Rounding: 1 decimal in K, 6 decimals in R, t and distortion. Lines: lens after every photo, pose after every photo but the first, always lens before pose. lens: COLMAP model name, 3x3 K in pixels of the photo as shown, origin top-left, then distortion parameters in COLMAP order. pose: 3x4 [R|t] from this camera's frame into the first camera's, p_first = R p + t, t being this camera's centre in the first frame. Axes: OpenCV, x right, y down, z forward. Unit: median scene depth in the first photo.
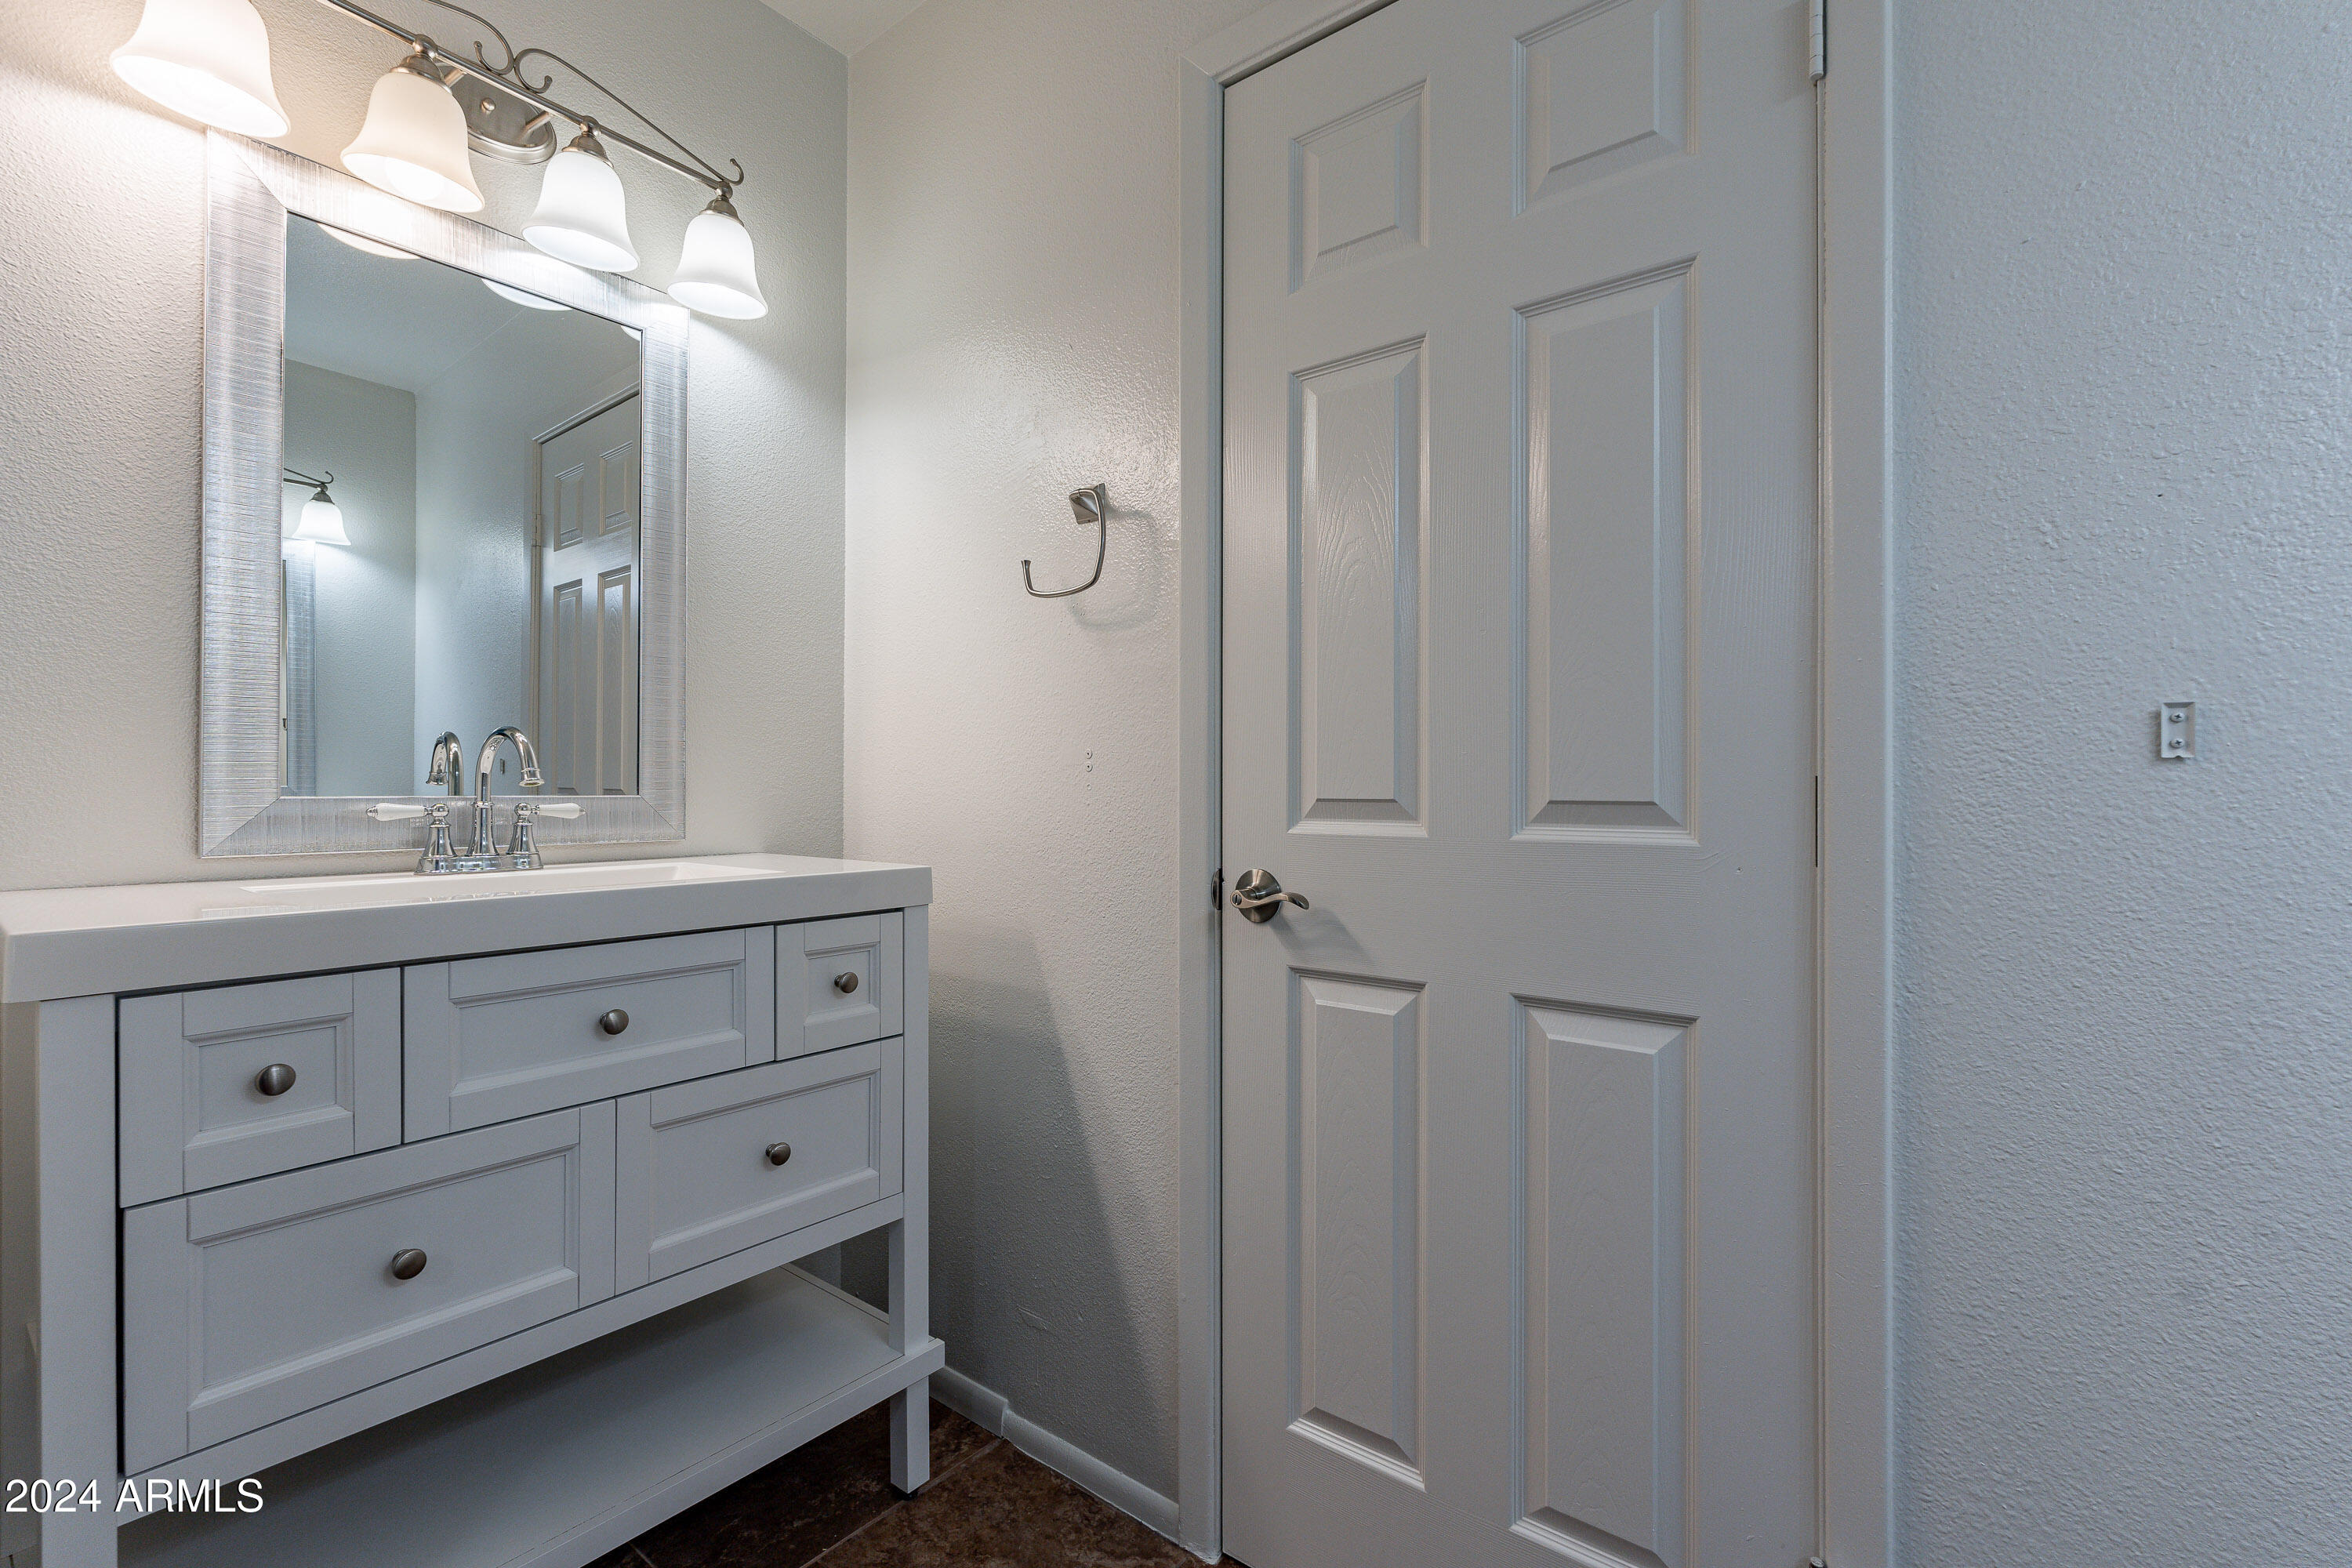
lens RADIAL K [[1048.7, 0, 1179.2], [0, 1048.7, 787.9], [0, 0, 1]] dist [0.002544, 0.000278]
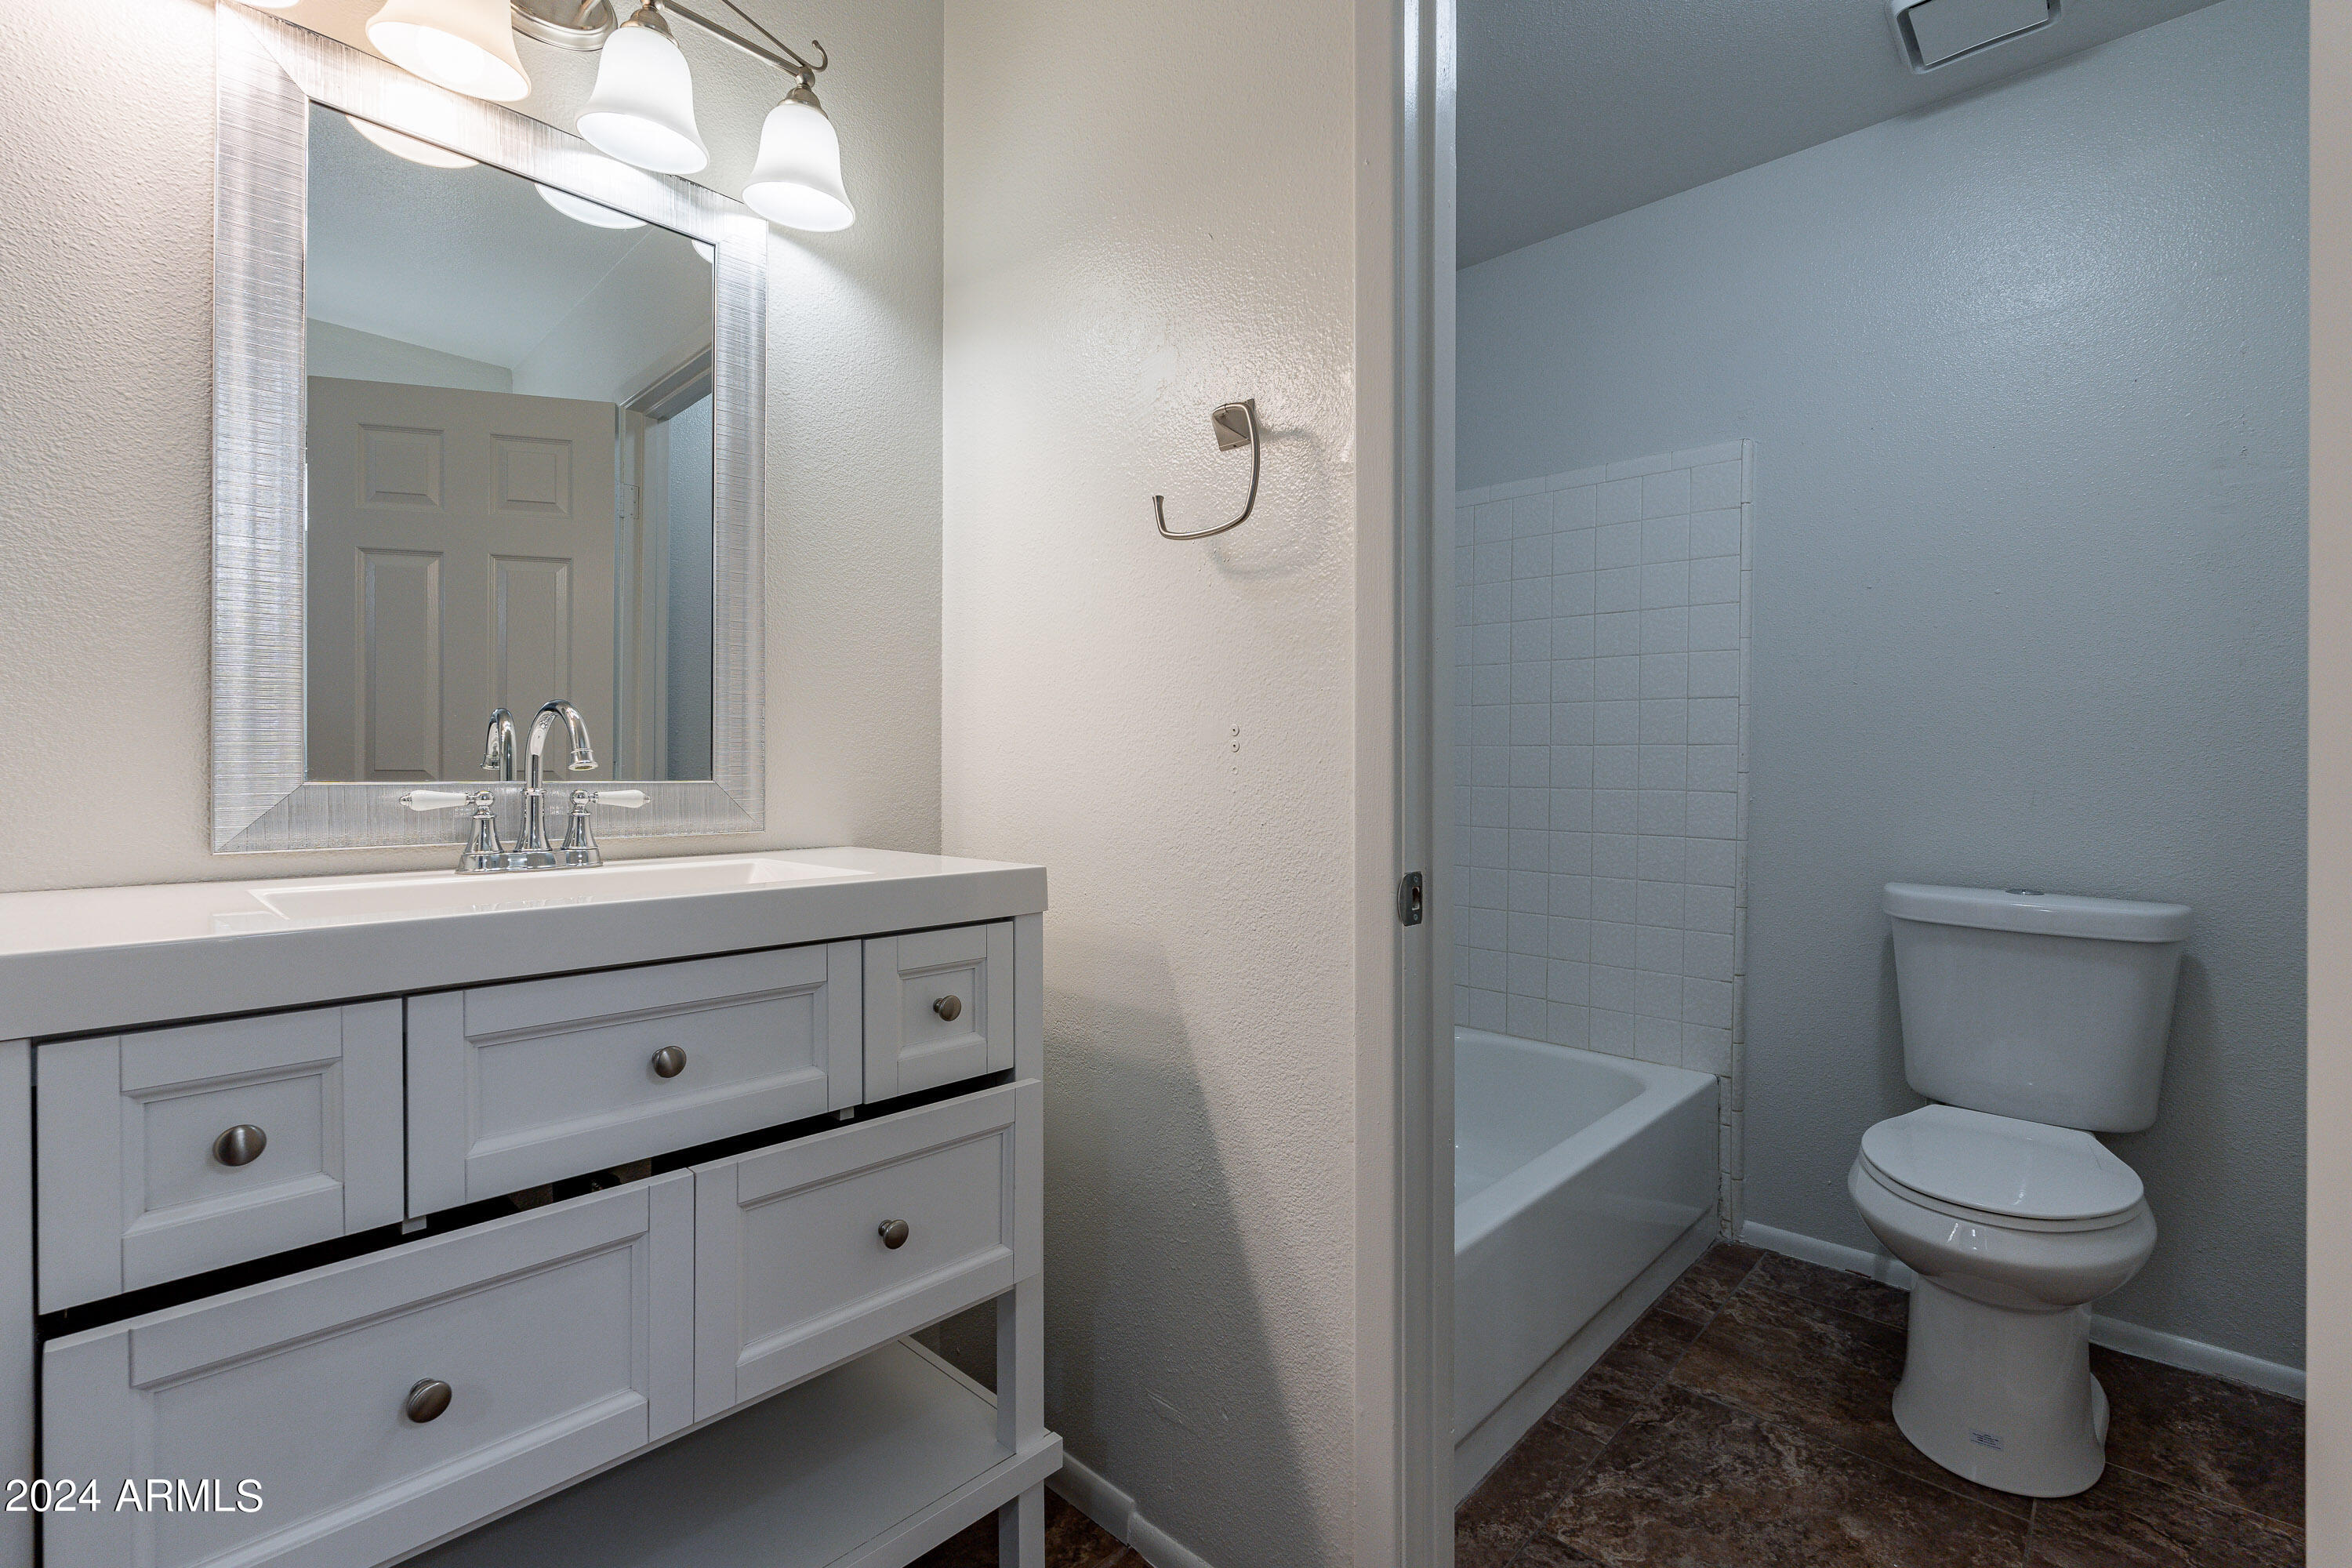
lens RADIAL K [[1048.7, 0, 1171.9], [0, 1048.7, 776.1], [0, 0, 1]] dist [0.002544, 0.000278]
pose [[0.995989, -0.000161, -0.089477, -0.065225], [0.000617, 0.999987, 0.005068, -0.000748], [0.089475, -0.005103, 0.995976, 0.188648]]
